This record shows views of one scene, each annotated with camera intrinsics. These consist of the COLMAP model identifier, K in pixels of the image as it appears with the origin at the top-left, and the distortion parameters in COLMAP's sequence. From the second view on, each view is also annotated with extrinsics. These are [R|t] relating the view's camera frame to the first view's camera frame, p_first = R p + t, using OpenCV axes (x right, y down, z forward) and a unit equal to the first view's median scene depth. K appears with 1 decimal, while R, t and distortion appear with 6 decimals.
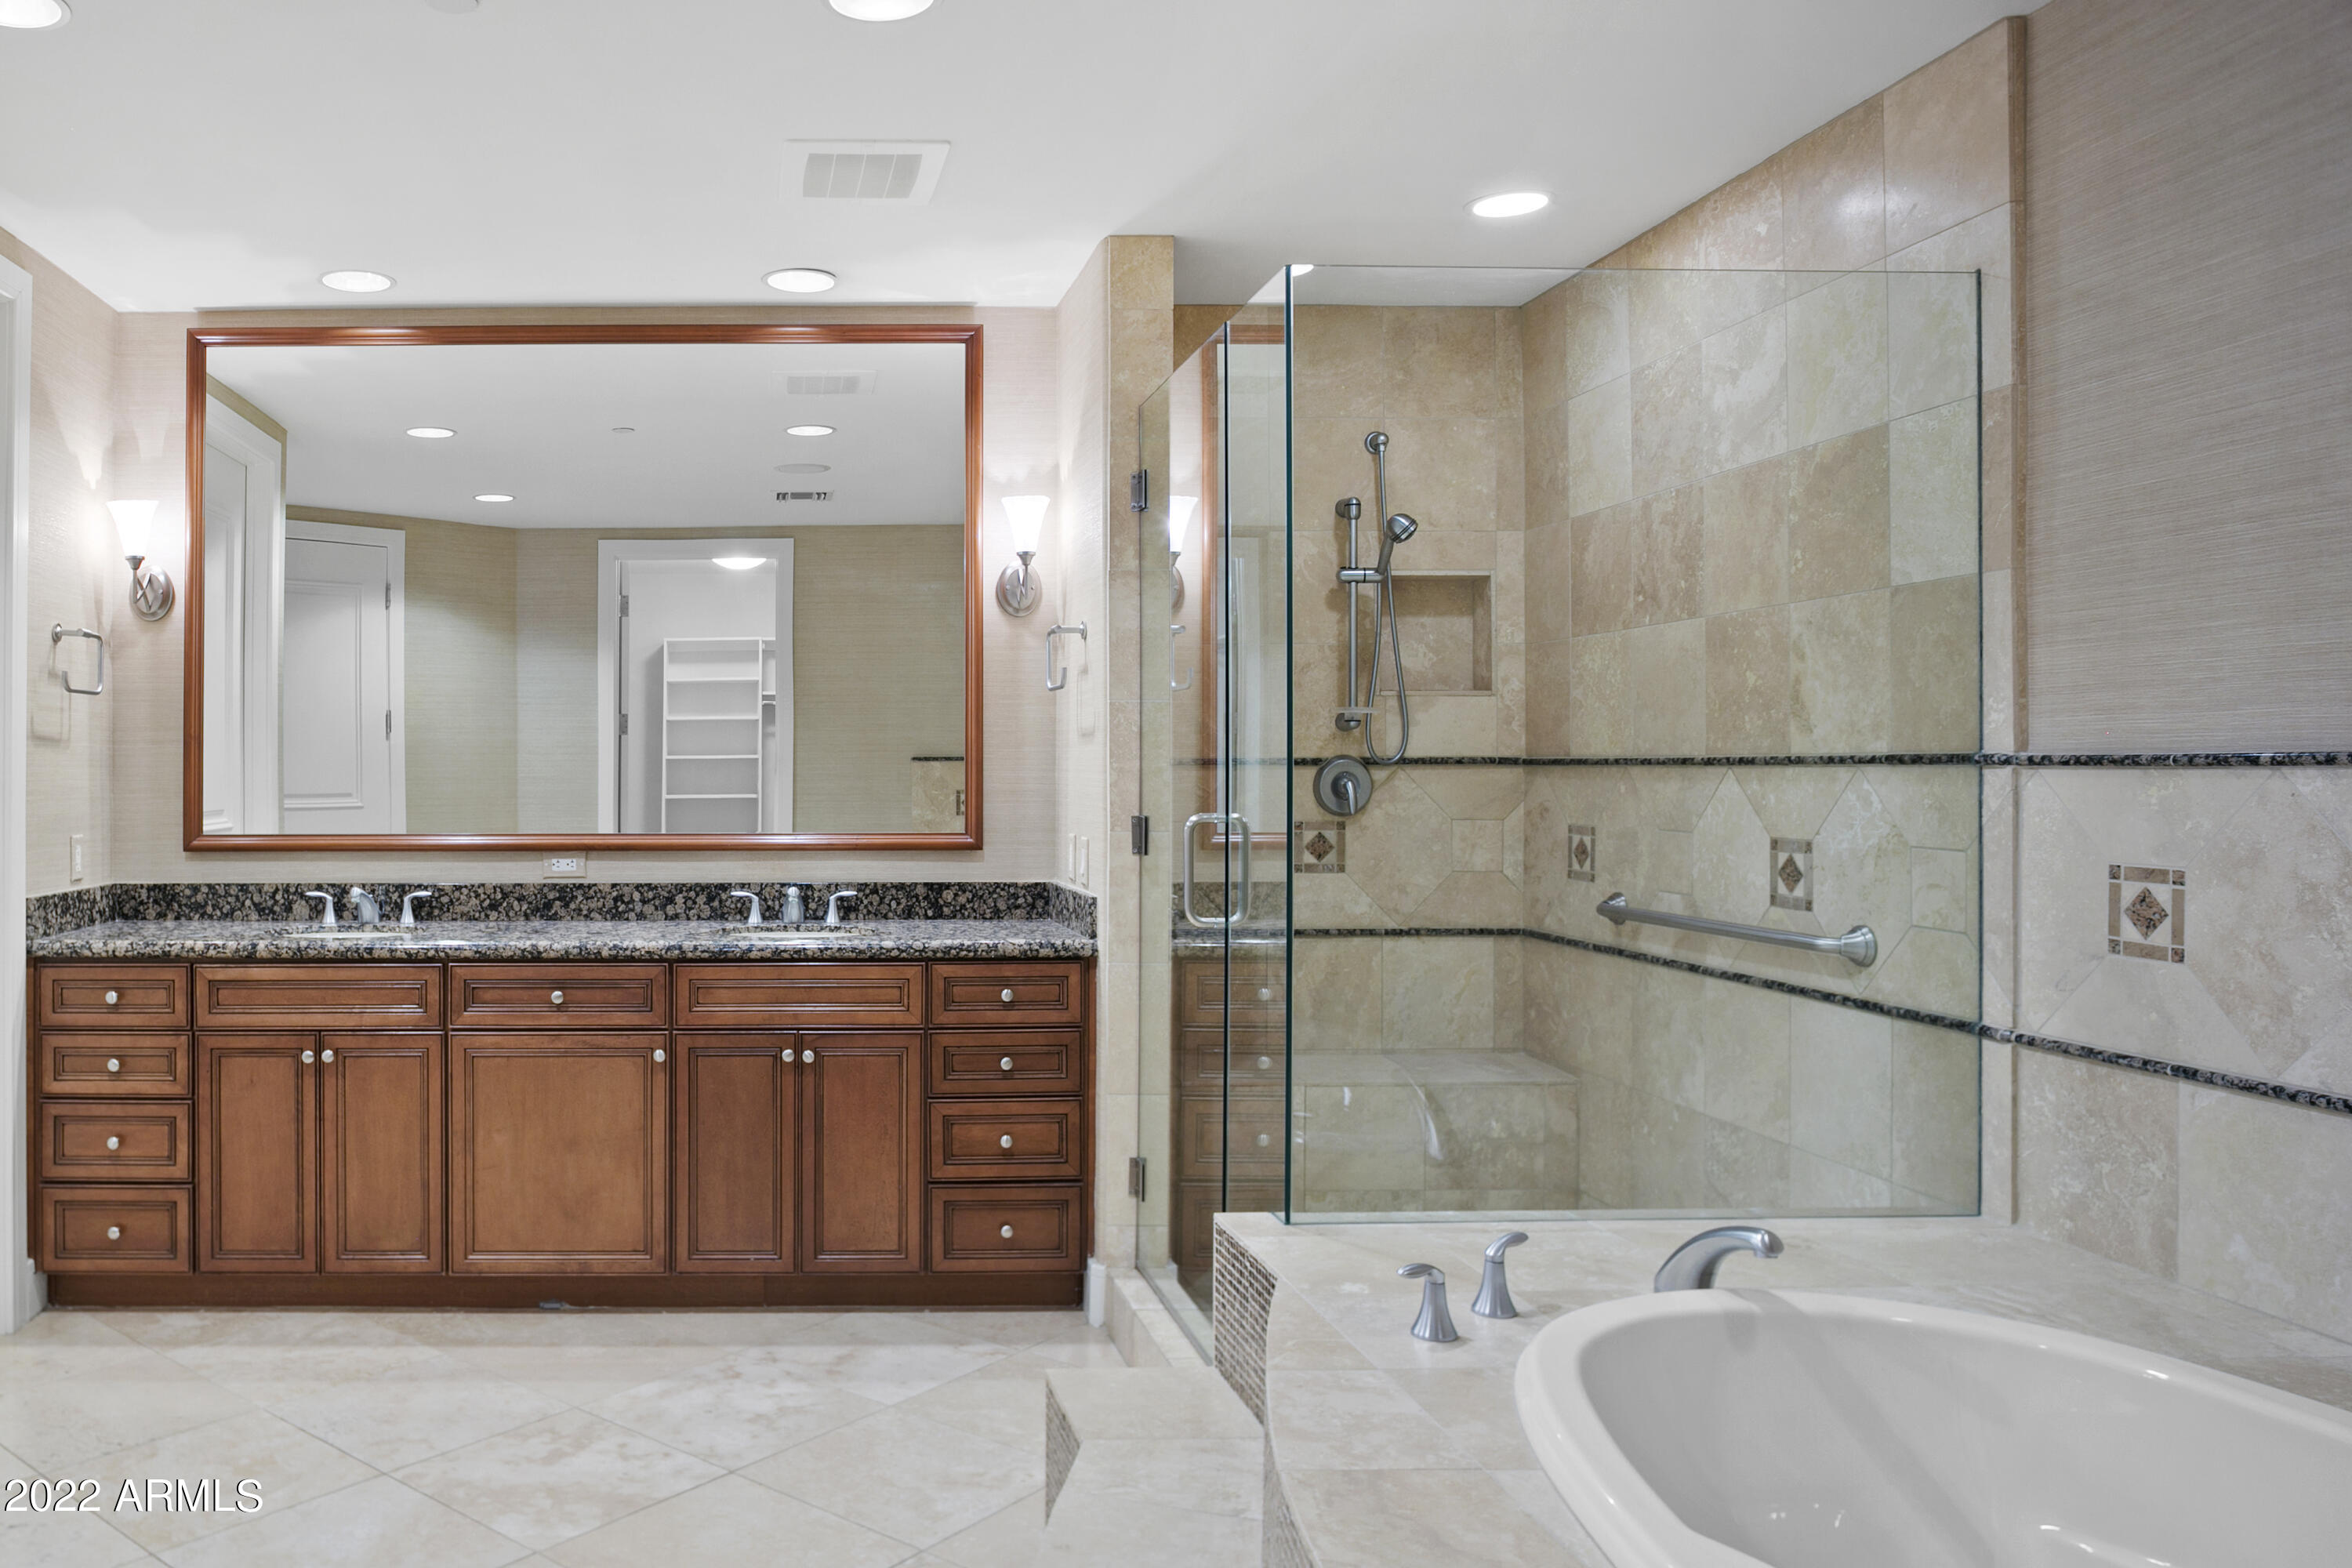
lens RADIAL K [[2005.7, 0, 1176.0], [0, 2005.7, 784.0], [0, 0, 1]] dist [-0.042825, 0.015217]
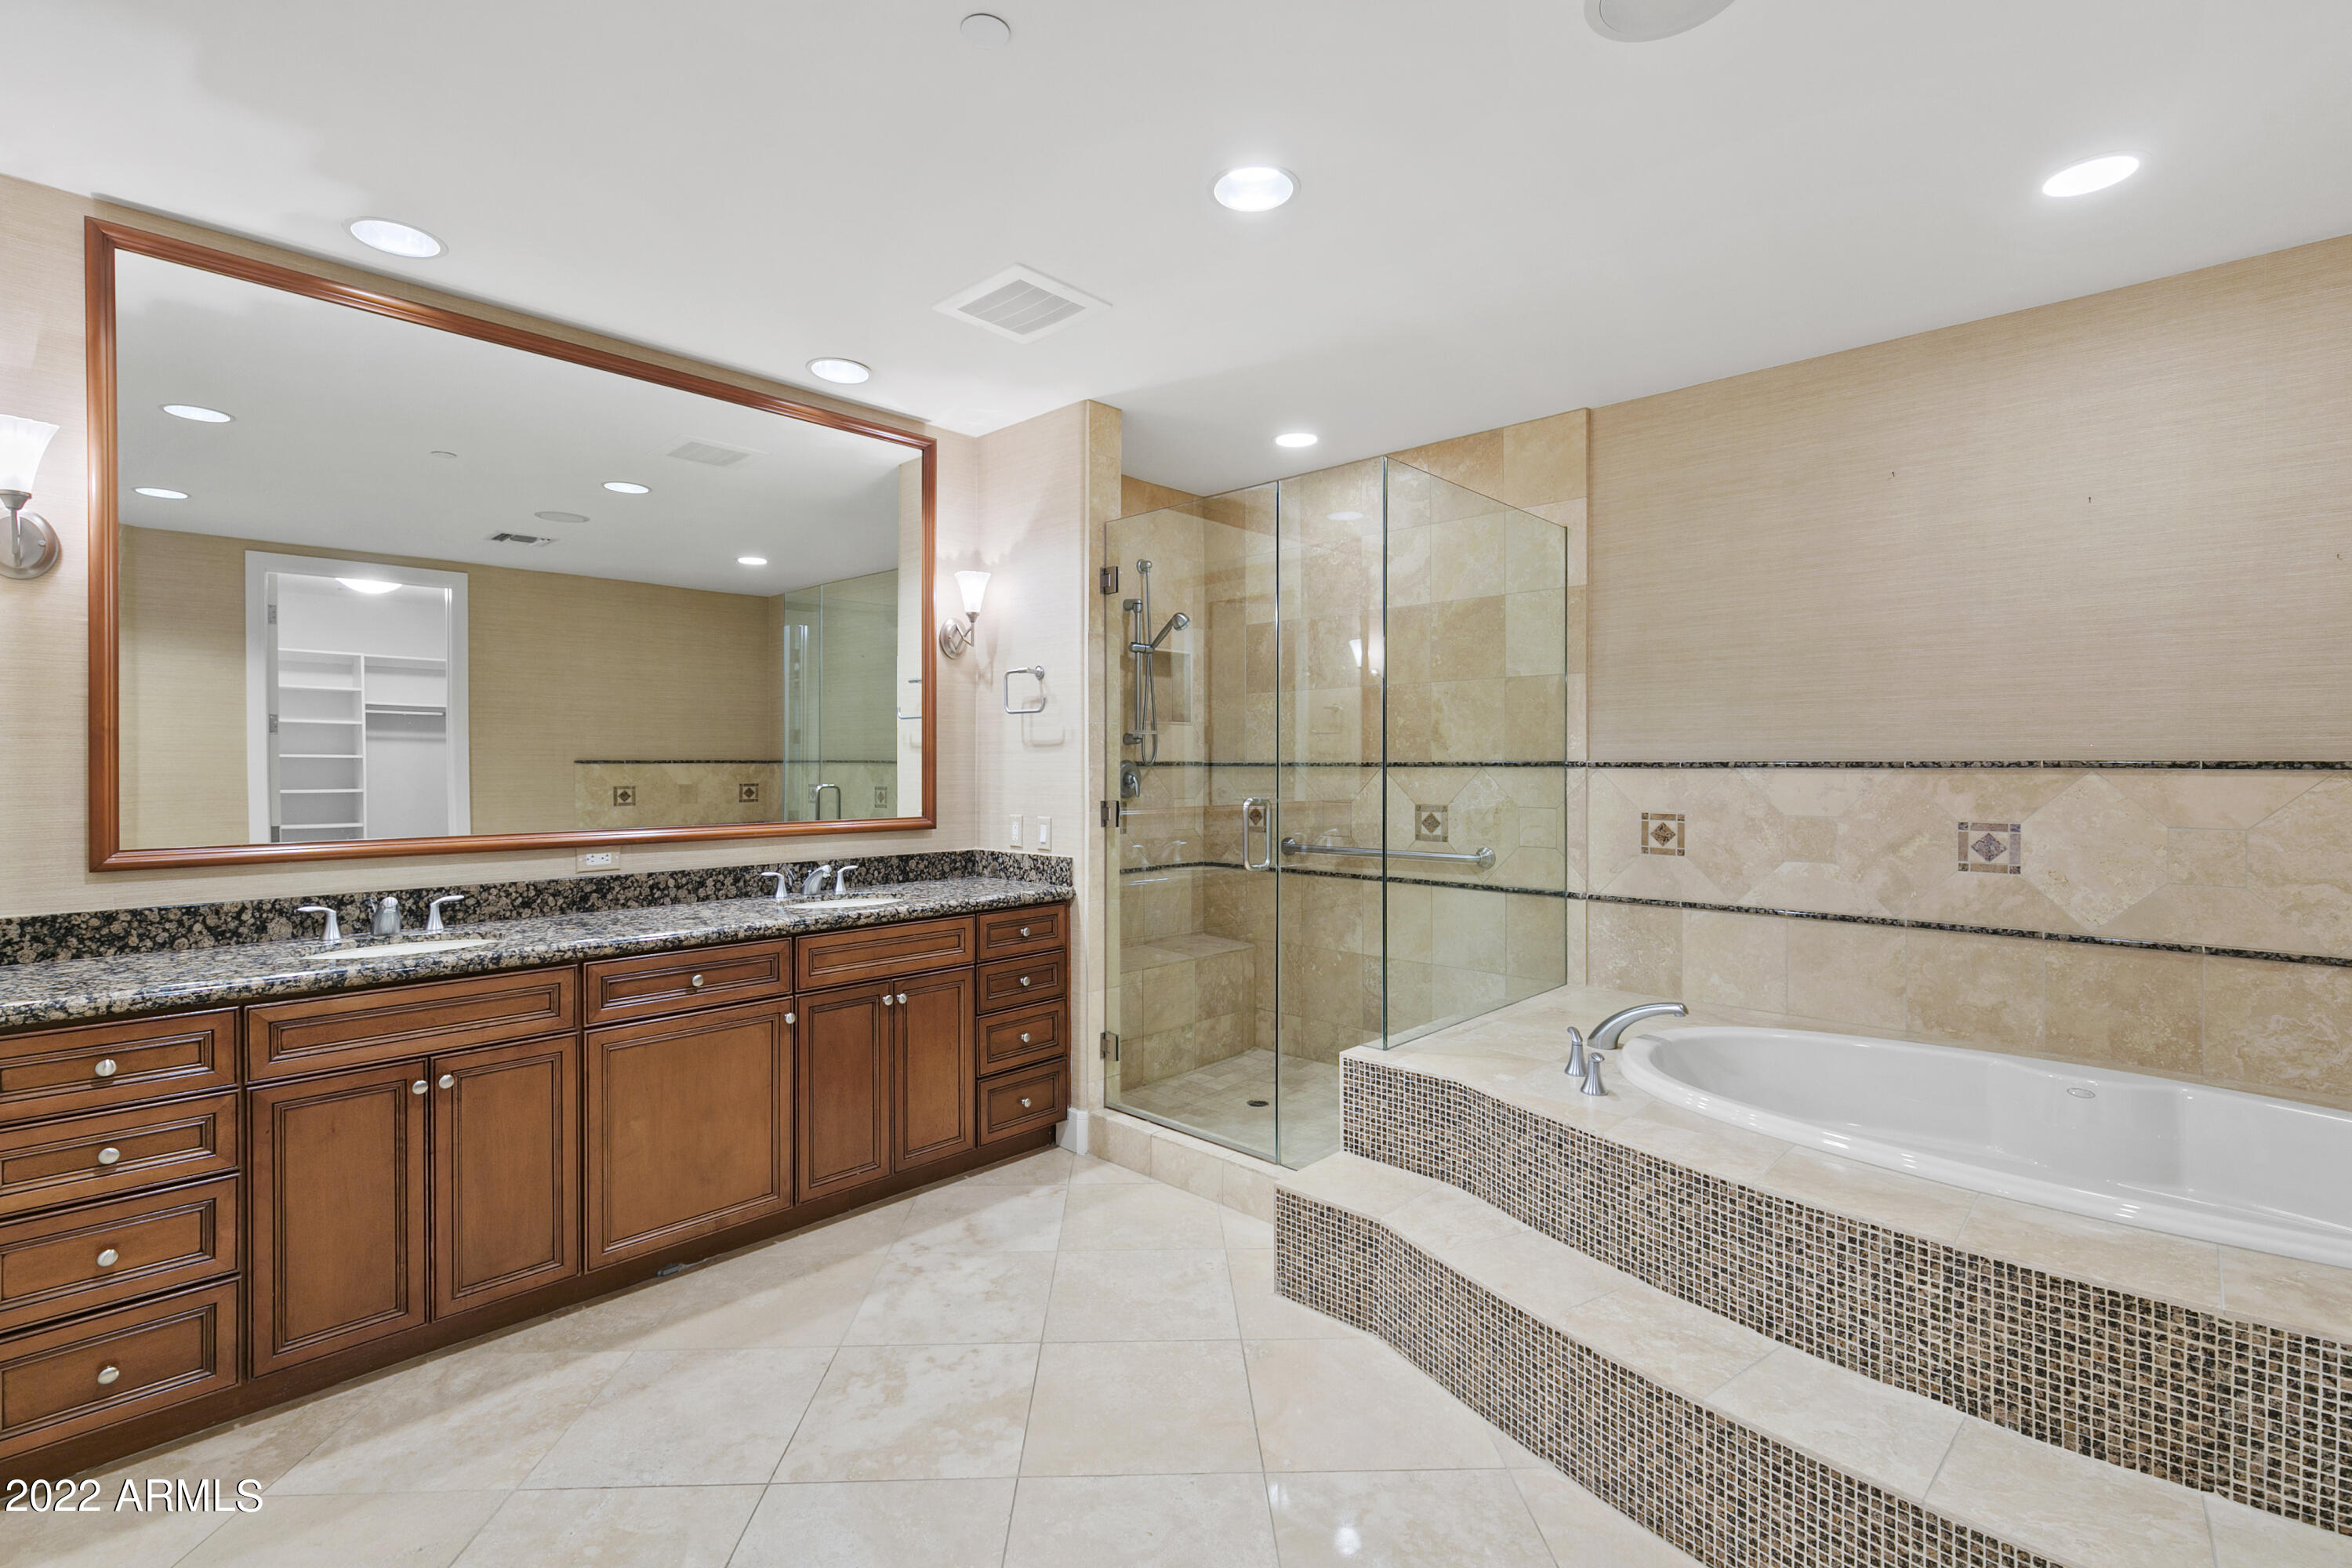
lens RADIAL K [[1062.9, 0, 1176.0], [0, 1062.9, 784.0], [0, 0, 1]] dist [0.010981, -0.000253]
pose [[0.702408, -0.010917, 0.711691, -0.536909], [0.005711, 0.999937, 0.009702, -0.003681], [-0.711752, -0.002750, 0.702425, 0.410949]]
